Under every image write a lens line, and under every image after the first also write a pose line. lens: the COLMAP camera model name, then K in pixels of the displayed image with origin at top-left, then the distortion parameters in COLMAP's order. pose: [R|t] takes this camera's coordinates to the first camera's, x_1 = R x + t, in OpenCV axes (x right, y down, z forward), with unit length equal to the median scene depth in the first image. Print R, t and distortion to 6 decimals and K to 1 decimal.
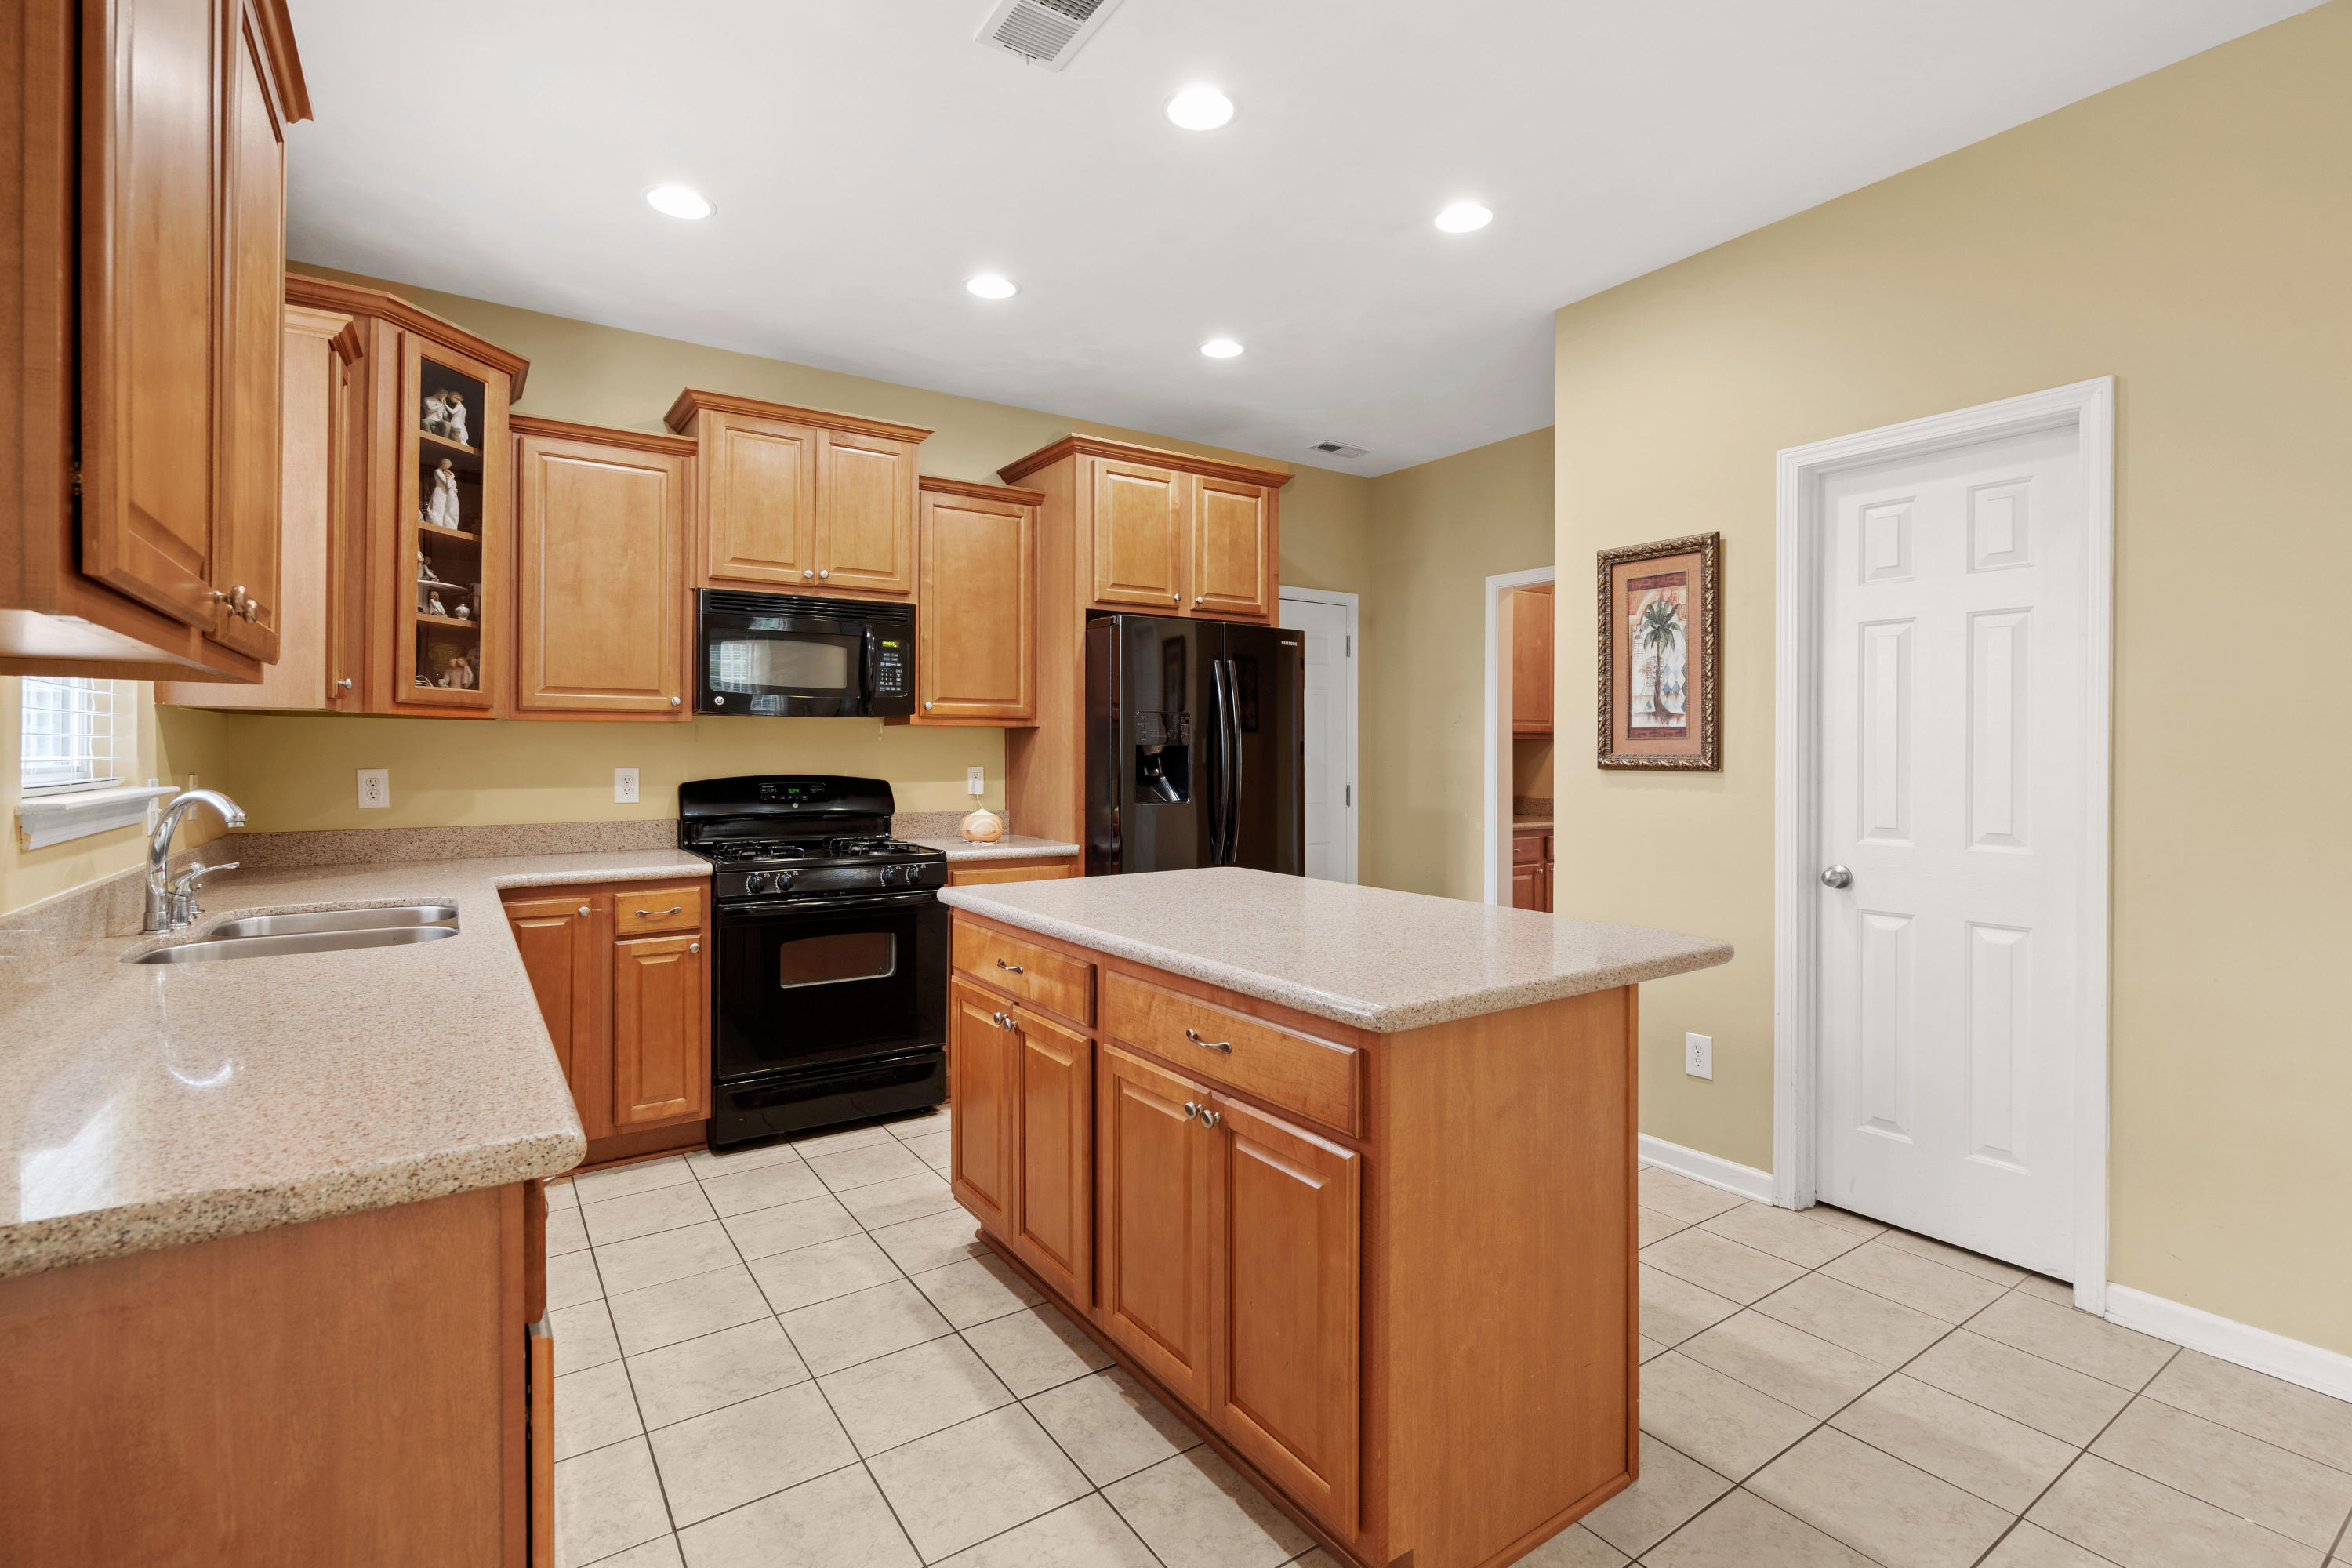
lens RADIAL K [[1082.0, 0, 1177.3], [0, 1082.0, 763.4], [0, 0, 1]] dist [-0.003929, -0.001232]
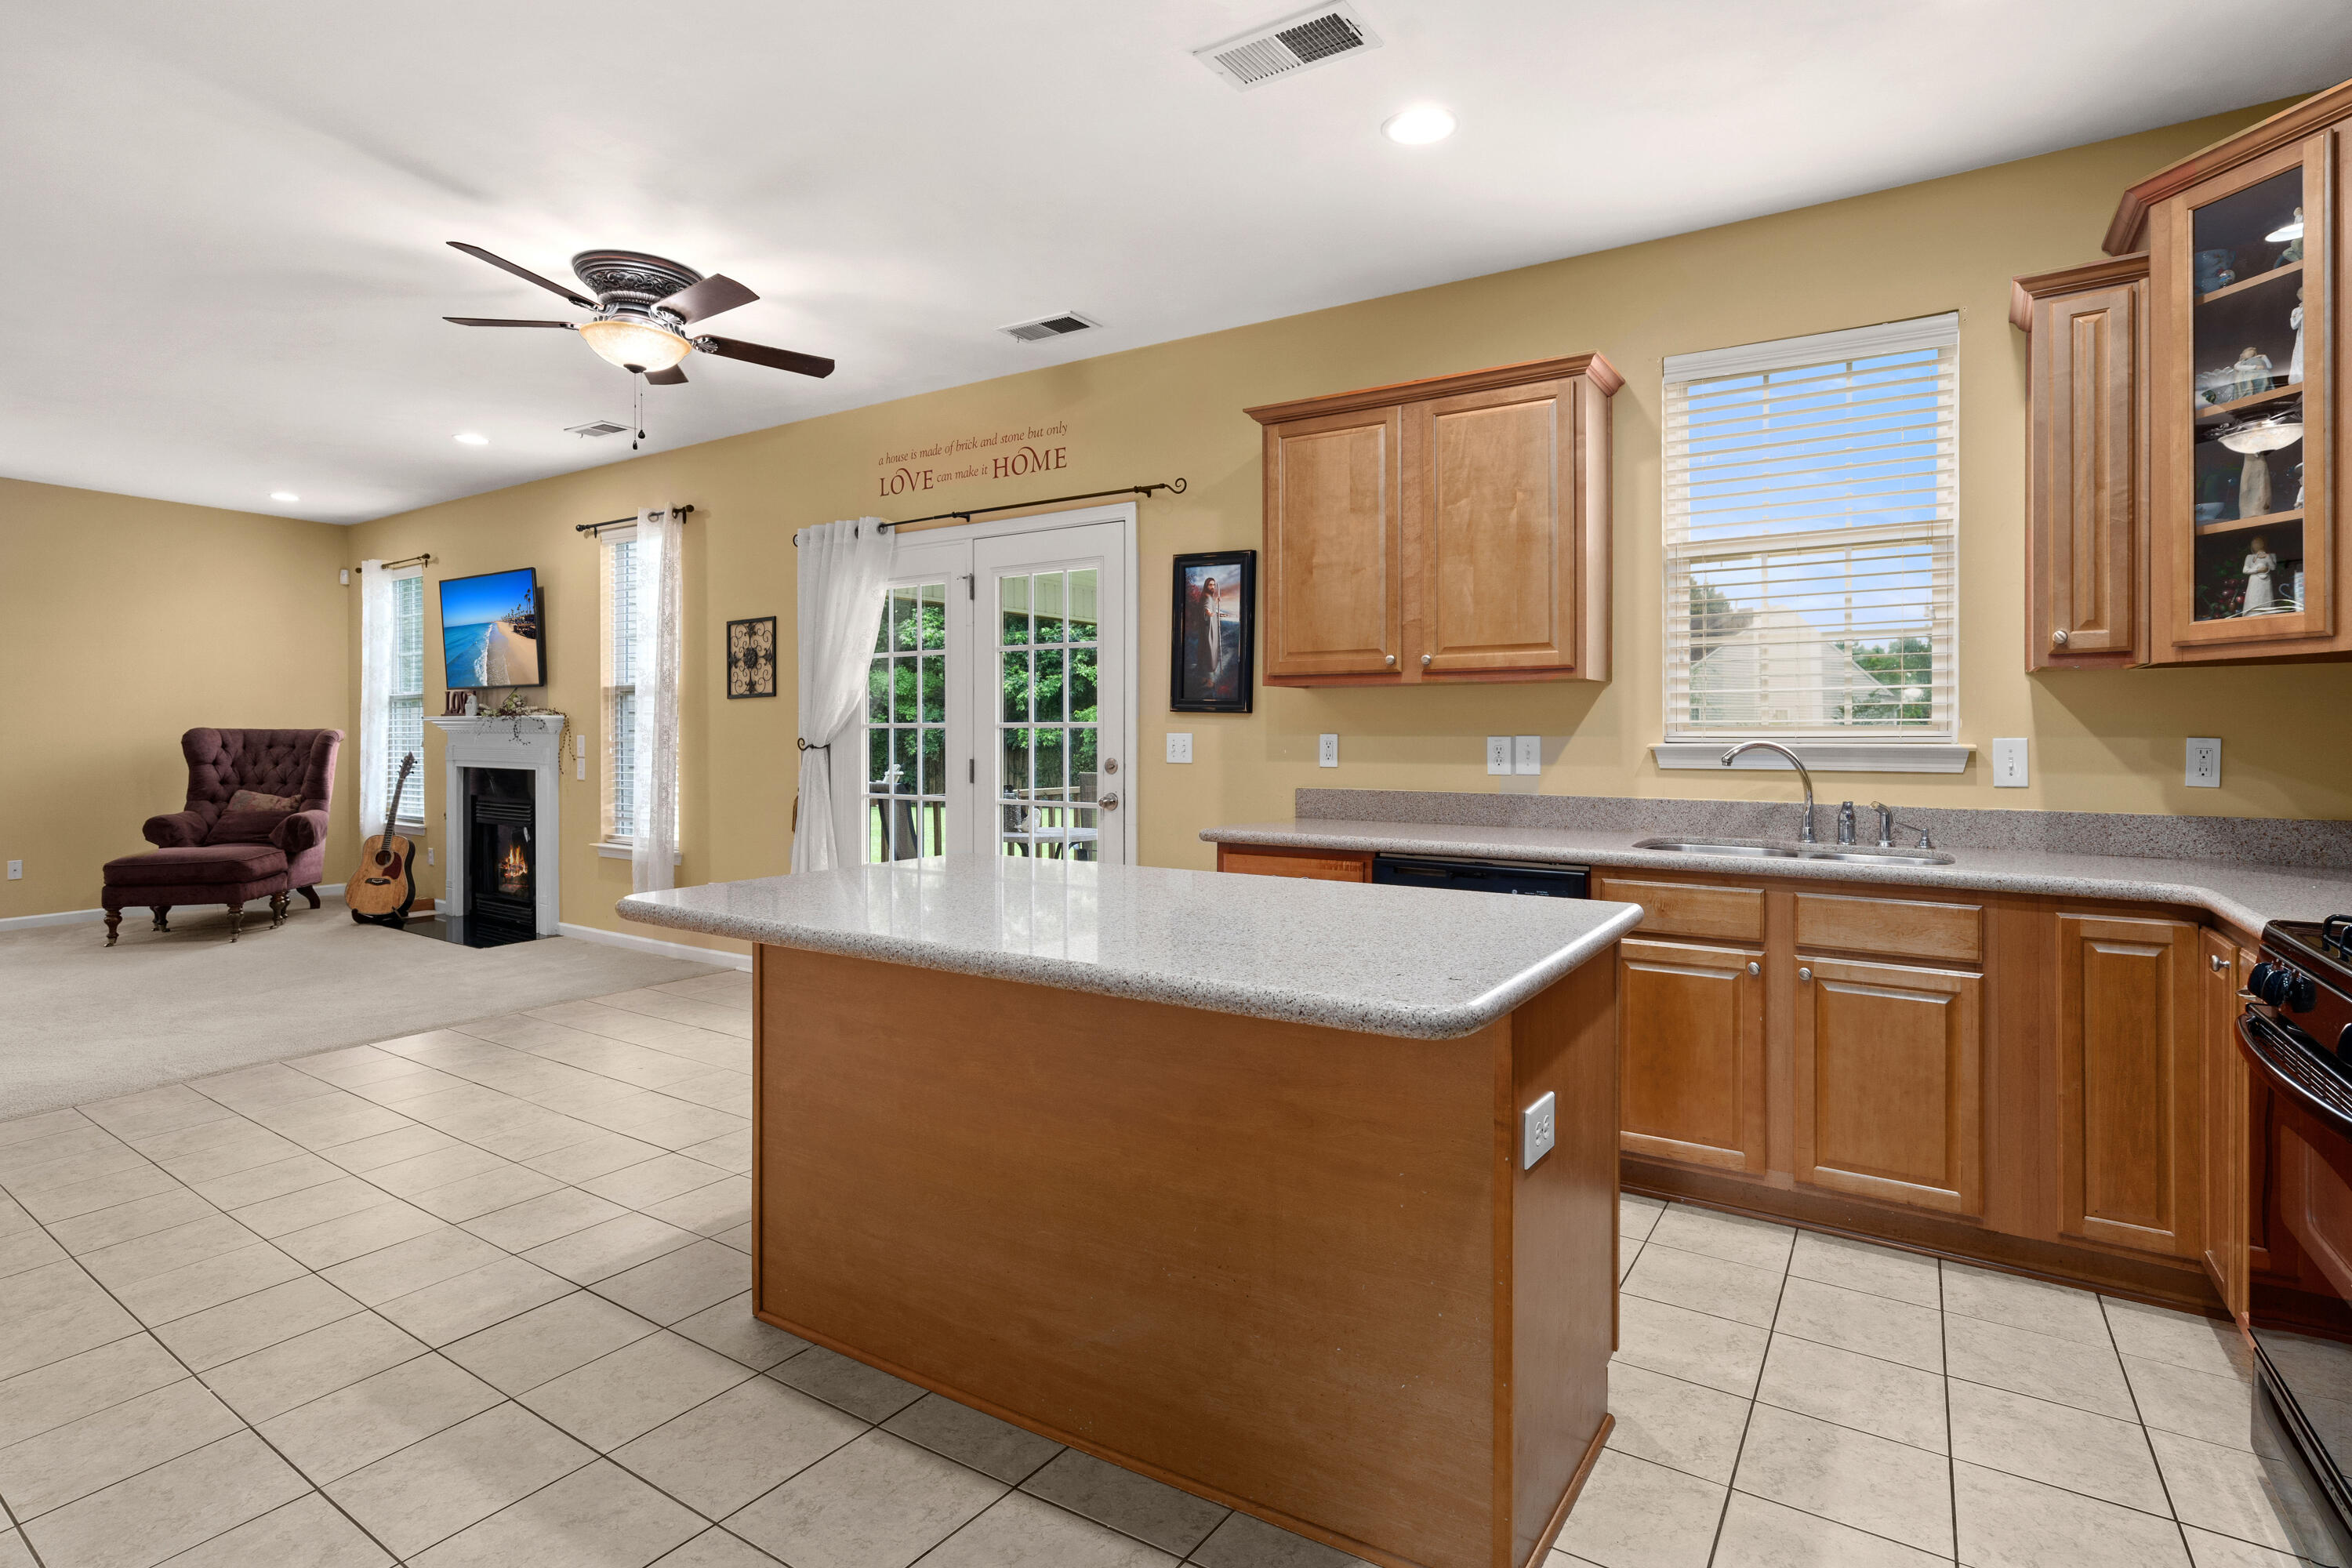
lens RADIAL K [[1082.0, 0, 1248.4], [0, 1082.0, 738.2], [0, 0, 1]] dist [-0.003929, -0.001232]
pose [[-0.907521, -0.009797, -0.419892, 0.269262], [-0.008600, 0.999952, -0.004743, 0.017499], [0.419919, -0.000693, -0.907561, 1.391810]]
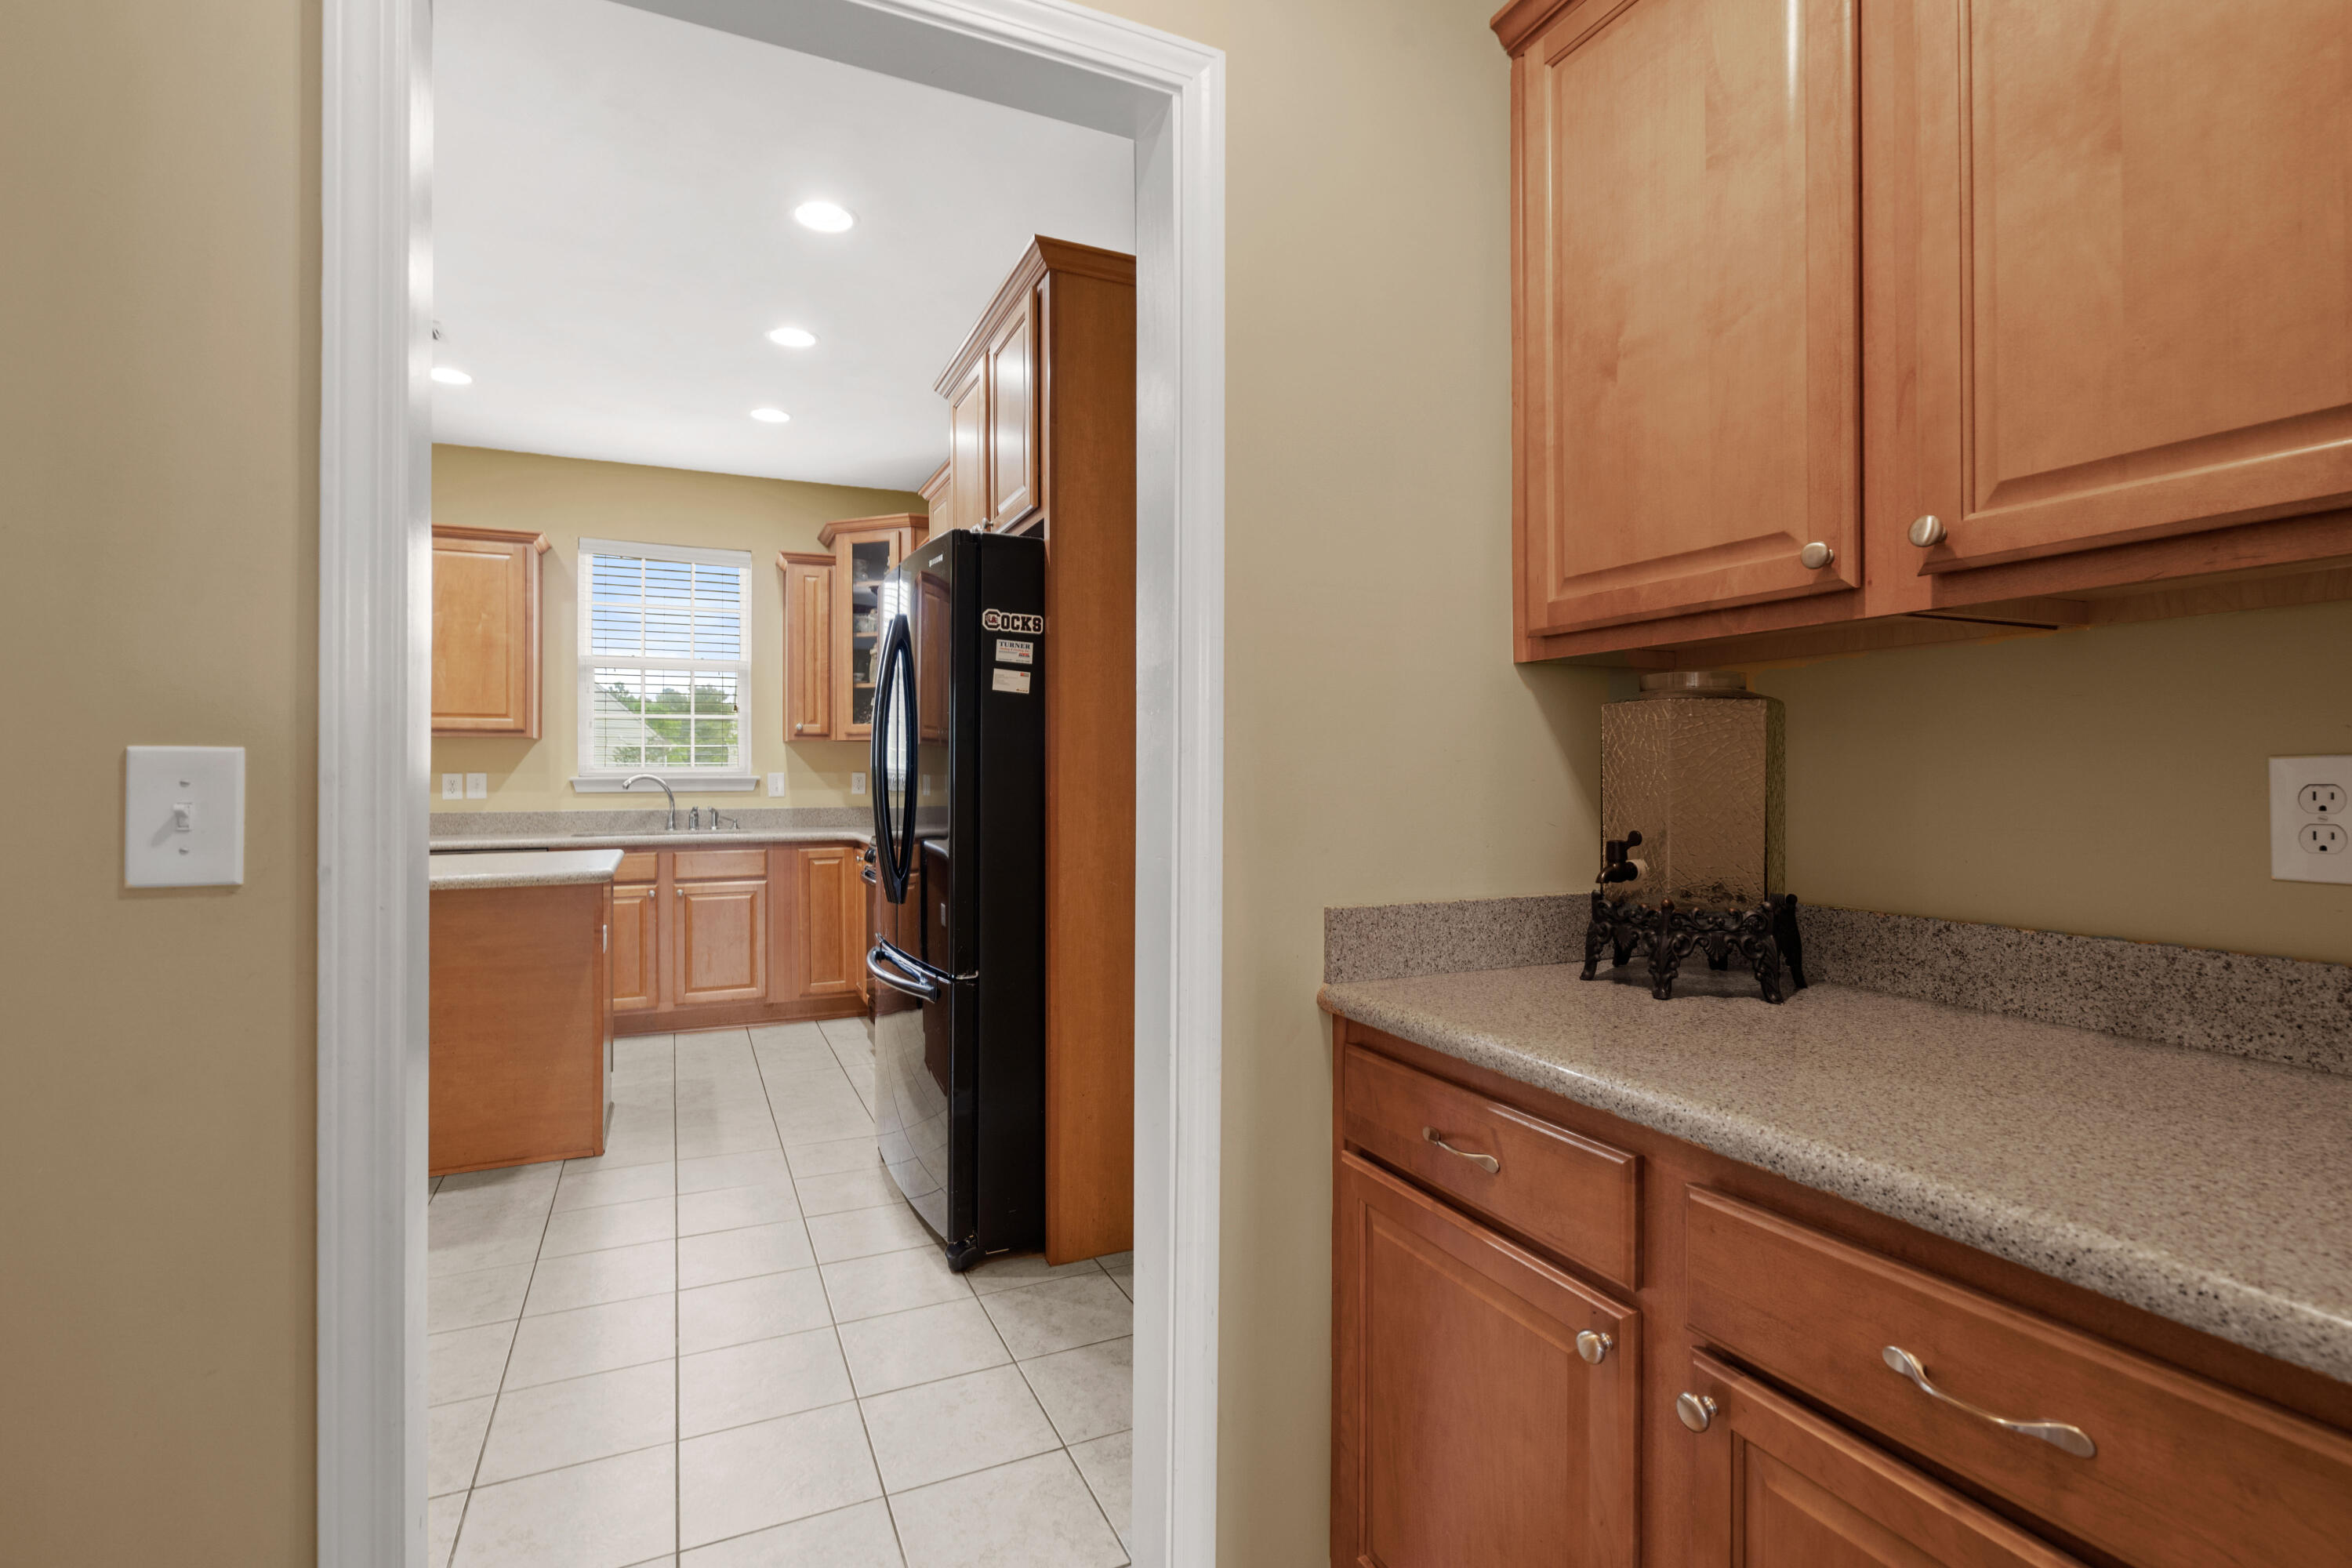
lens RADIAL K [[1082.0, 0, 1191.5], [0, 1082.0, 774.7], [0, 0, 1]] dist [-0.003929, -0.001232]
pose [[-0.138552, 0.001970, -0.990353, 1.050423], [-0.000439, 0.999998, 0.002051, 0.005614], [0.990355, 0.000719, -0.138551, 1.818392]]
